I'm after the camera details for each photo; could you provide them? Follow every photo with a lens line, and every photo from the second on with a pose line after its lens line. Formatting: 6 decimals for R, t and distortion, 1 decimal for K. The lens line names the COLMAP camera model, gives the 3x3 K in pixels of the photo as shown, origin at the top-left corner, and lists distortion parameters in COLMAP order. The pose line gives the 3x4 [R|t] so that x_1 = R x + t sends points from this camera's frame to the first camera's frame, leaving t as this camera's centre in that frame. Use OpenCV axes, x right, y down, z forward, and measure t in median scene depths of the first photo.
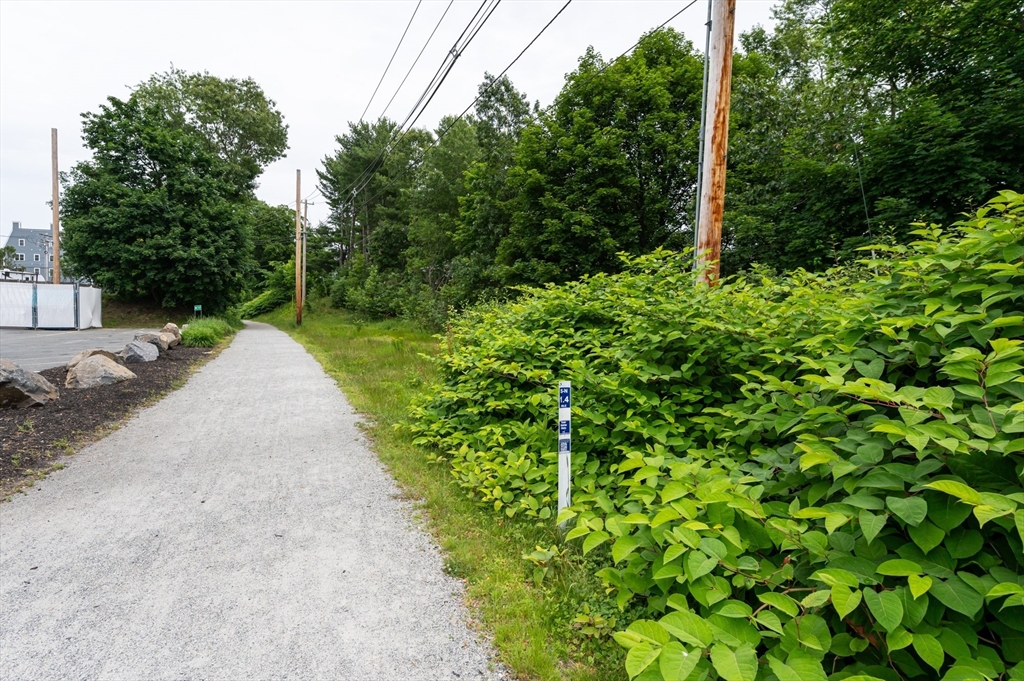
lens RADIAL K [[542.9, 0, 512.0], [0, 542.9, 340.5], [0, 0, 1]] dist [-0.002106, 0.001932]
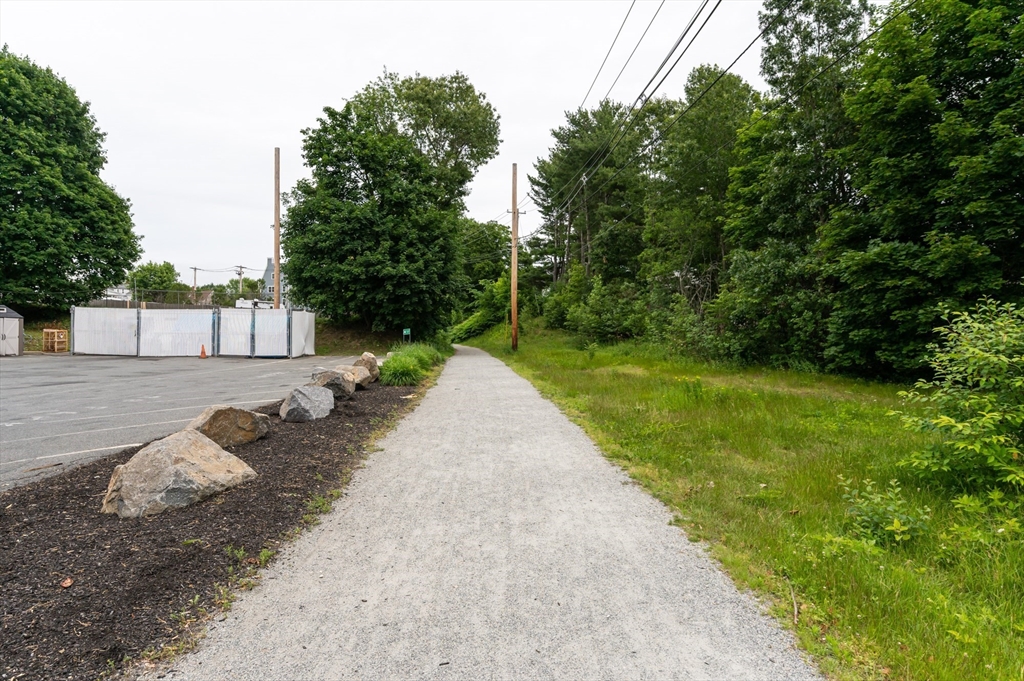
lens RADIAL K [[556.1, 0, 512.0], [0, 556.1, 340.5], [0, 0, 1]] dist [0.000897, -0.000013]
pose [[0.937849, -0.012752, -0.346808, -0.108973], [-0.000337, 0.999291, -0.037656, -0.012423], [0.347042, 0.035433, 0.937180, 0.218794]]
